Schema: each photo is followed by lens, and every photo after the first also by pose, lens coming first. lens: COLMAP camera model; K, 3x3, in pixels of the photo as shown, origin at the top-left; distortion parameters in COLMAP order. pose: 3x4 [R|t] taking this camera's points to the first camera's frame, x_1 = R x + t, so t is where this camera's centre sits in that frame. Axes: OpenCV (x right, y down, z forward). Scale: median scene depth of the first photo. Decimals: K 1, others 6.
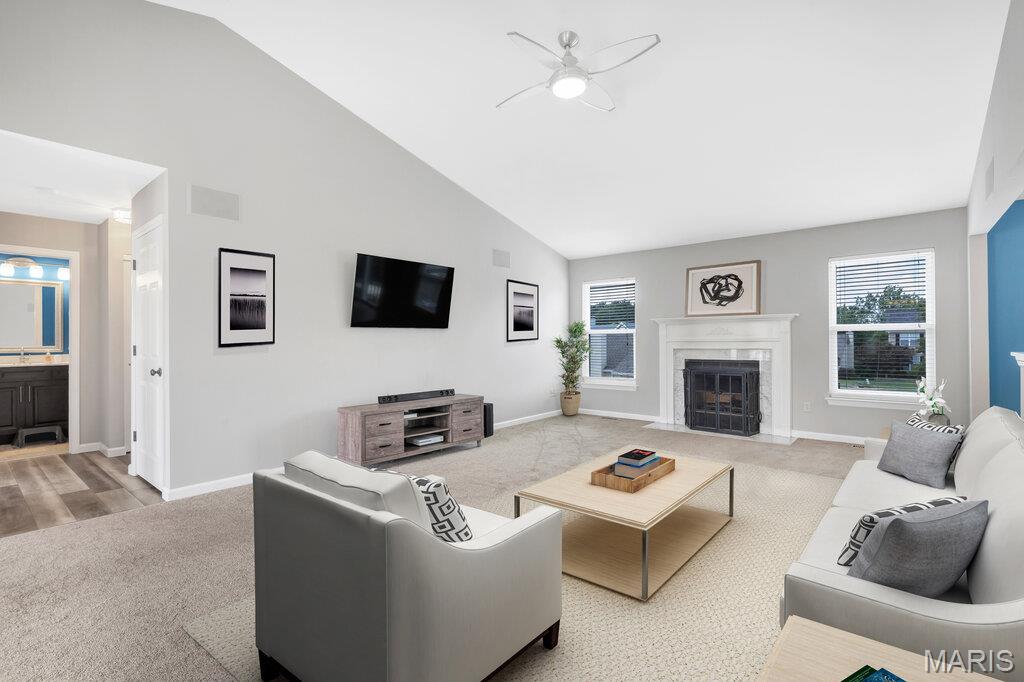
lens RADIAL K [[474.6, 0, 513.7], [0, 474.6, 341.3], [0, 0, 1]] dist [-0.011182, 0.000280]
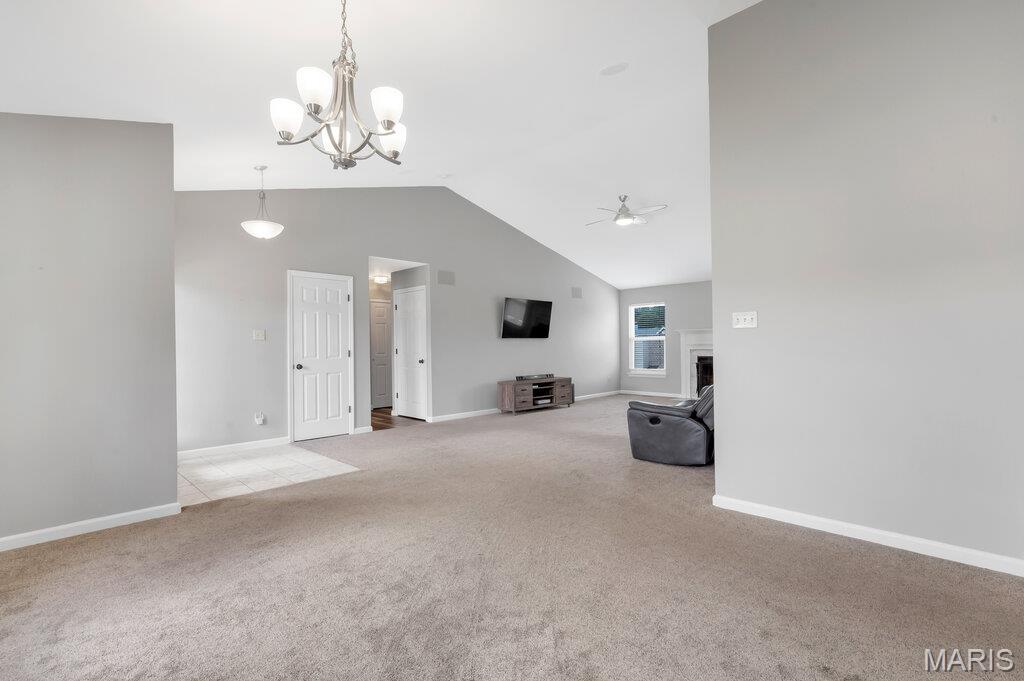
lens RADIAL K [[474.6, 0, 508.9], [0, 474.6, 346.9], [0, 0, 1]] dist [-0.011182, 0.000280]
pose [[0.995253, -0.007150, -0.097060, -0.129715], [0.007259, 0.999973, 0.000768, 0.002110], [0.097052, -0.001469, 0.995278, -0.767680]]
